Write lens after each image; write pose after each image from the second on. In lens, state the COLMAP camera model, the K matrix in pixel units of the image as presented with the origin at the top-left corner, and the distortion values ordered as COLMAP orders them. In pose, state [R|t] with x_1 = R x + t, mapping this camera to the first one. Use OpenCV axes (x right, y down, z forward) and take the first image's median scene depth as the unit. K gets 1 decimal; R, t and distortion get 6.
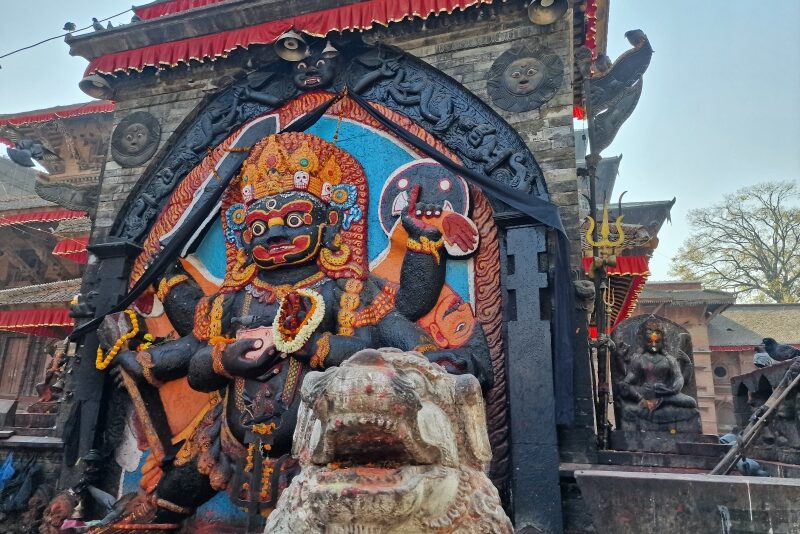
lens RADIAL K [[529.6, 0, 401.1], [0, 529.6, 258.1], [0, 0, 1]] dist [0.074430, -0.076376]
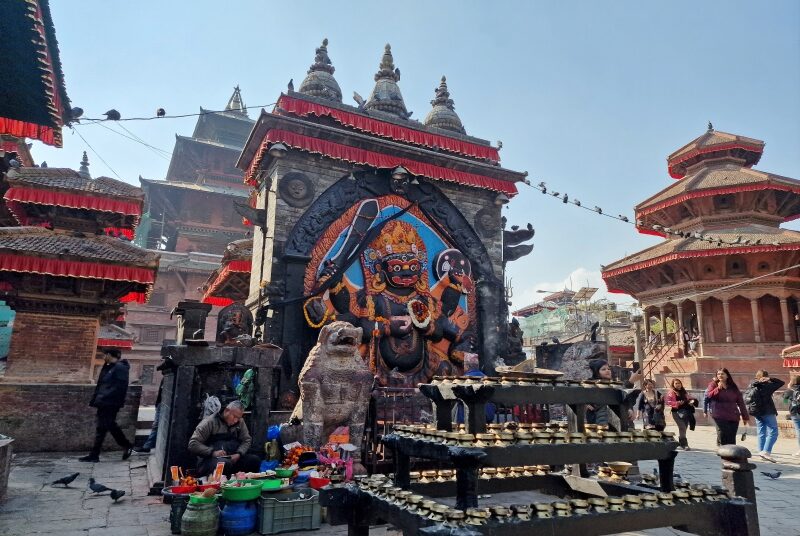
lens RADIAL K [[529.6, 0, 401.1], [0, 529.6, 259.1], [0, 0, 1]] dist [0.074430, -0.076376]
pose [[0.718293, 0.148988, 0.679601, -1.664875], [-0.193867, 0.980975, -0.010153, -0.070996], [-0.668185, -0.124459, 0.733512, -0.547279]]
